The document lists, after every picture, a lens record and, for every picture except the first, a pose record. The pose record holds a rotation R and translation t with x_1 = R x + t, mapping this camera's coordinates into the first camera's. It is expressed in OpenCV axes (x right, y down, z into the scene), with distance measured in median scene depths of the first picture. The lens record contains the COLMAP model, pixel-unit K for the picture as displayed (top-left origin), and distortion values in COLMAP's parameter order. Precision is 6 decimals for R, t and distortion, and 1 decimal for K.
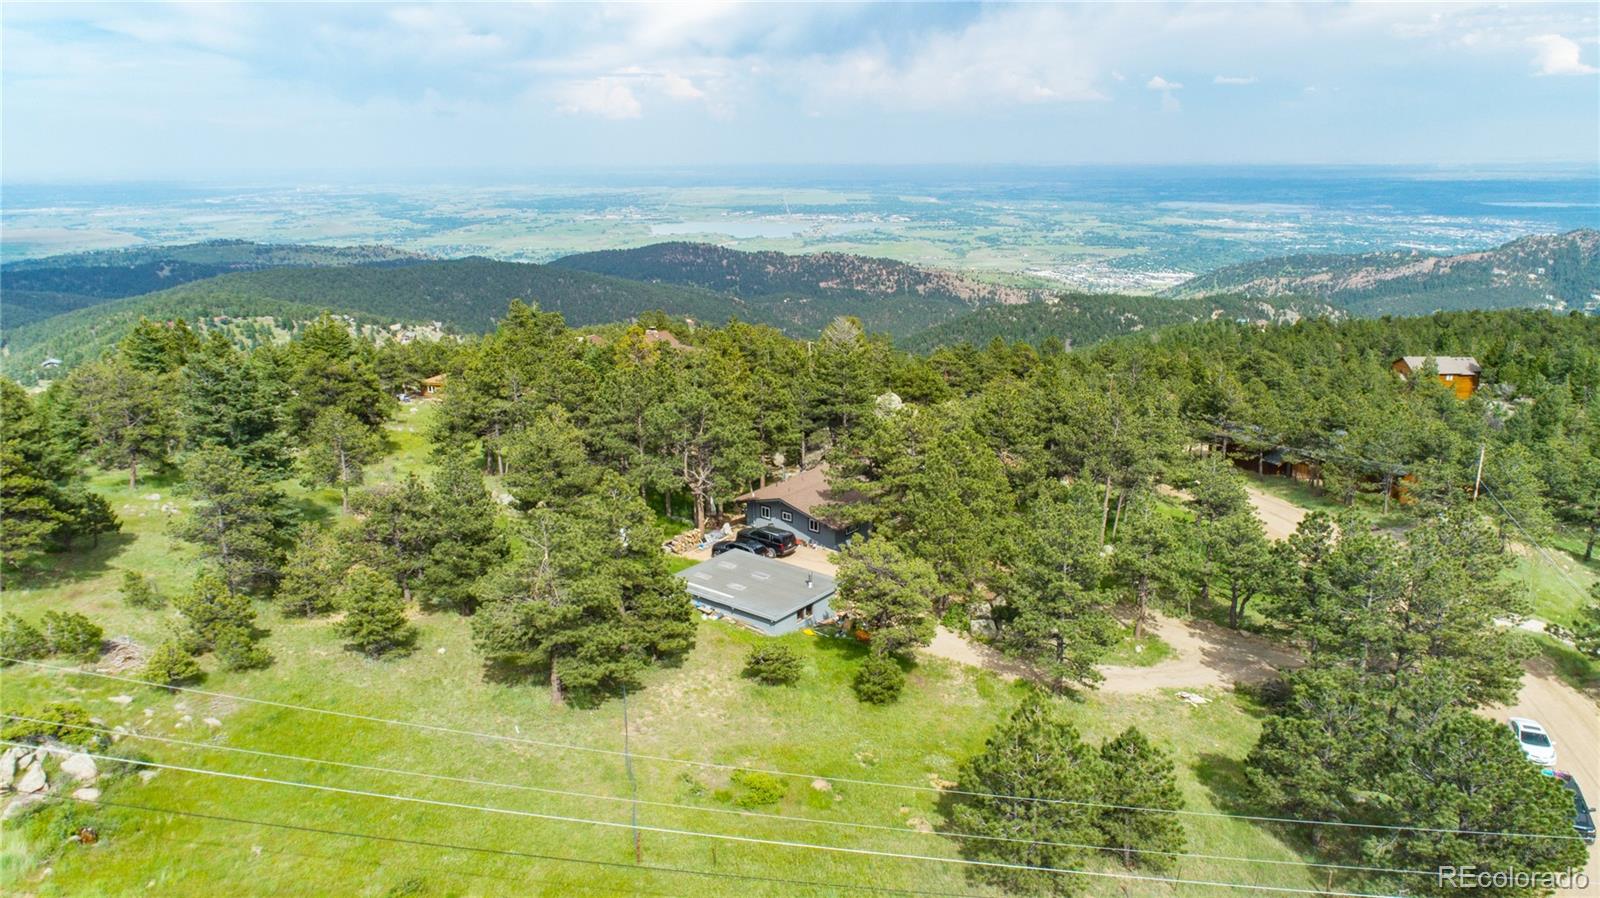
lens RADIAL K [[1063.0, 0, 801.3], [0, 1063.0, 440.6], [0, 0, 1]] dist [0.006003, 0.001295]
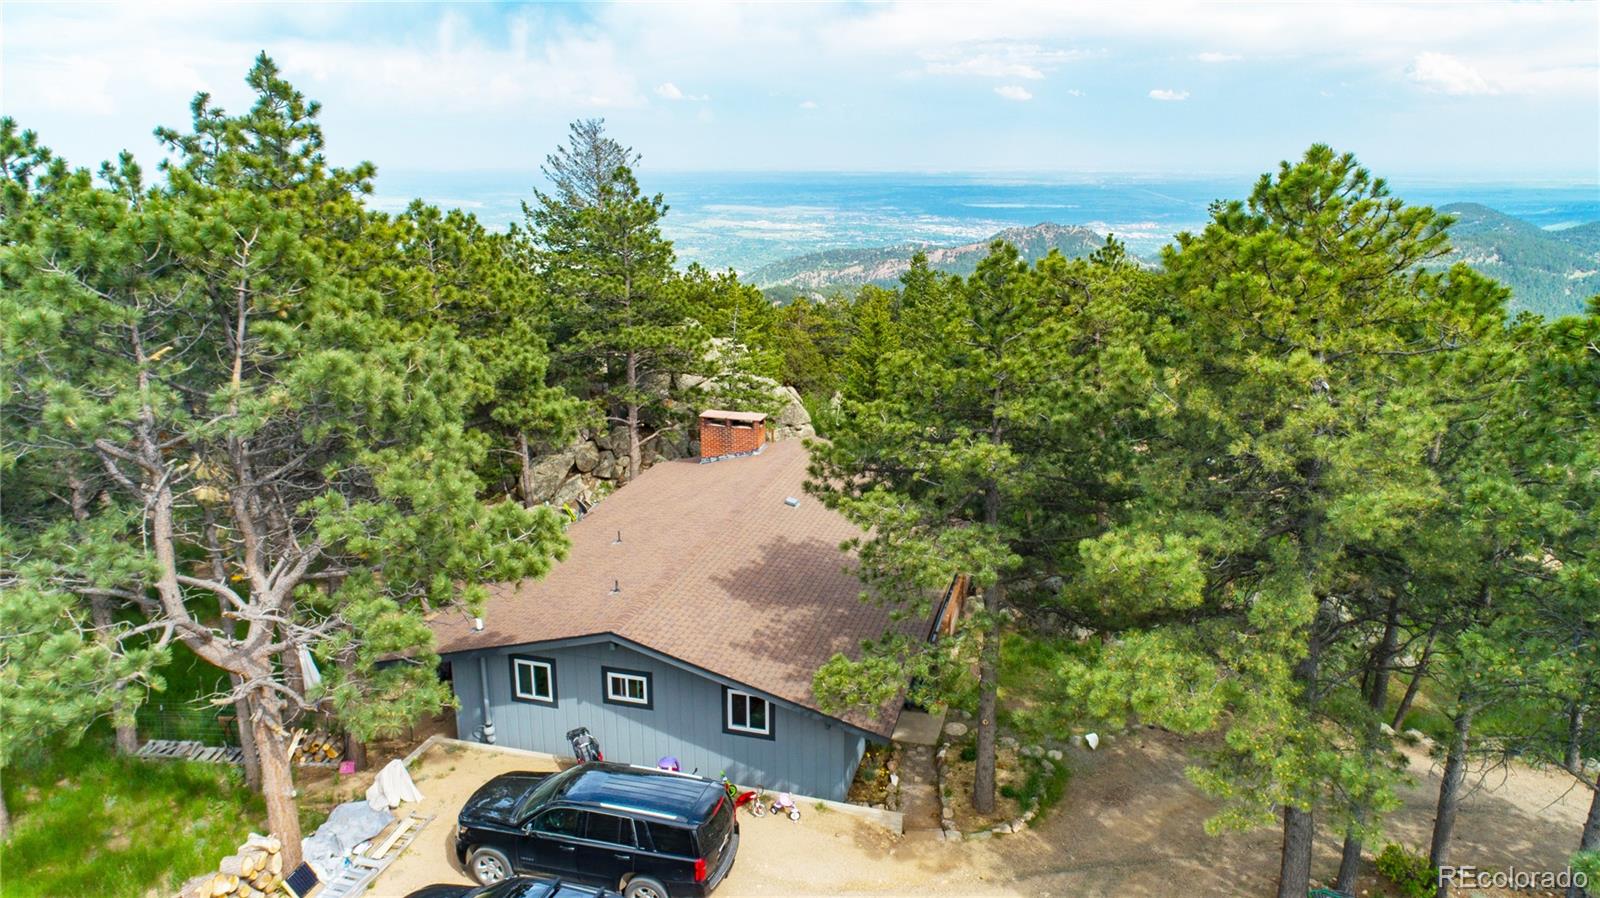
lens RADIAL K [[1063.0, 0, 801.3], [0, 1063.0, 440.6], [0, 0, 1]] dist [0.006003, 0.001295]
pose [[0.917114, -0.095910, 0.386914, -0.073332], [0.097904, 0.995089, 0.014603, 0.009747], [-0.386415, 0.024488, 0.922000, 0.754257]]
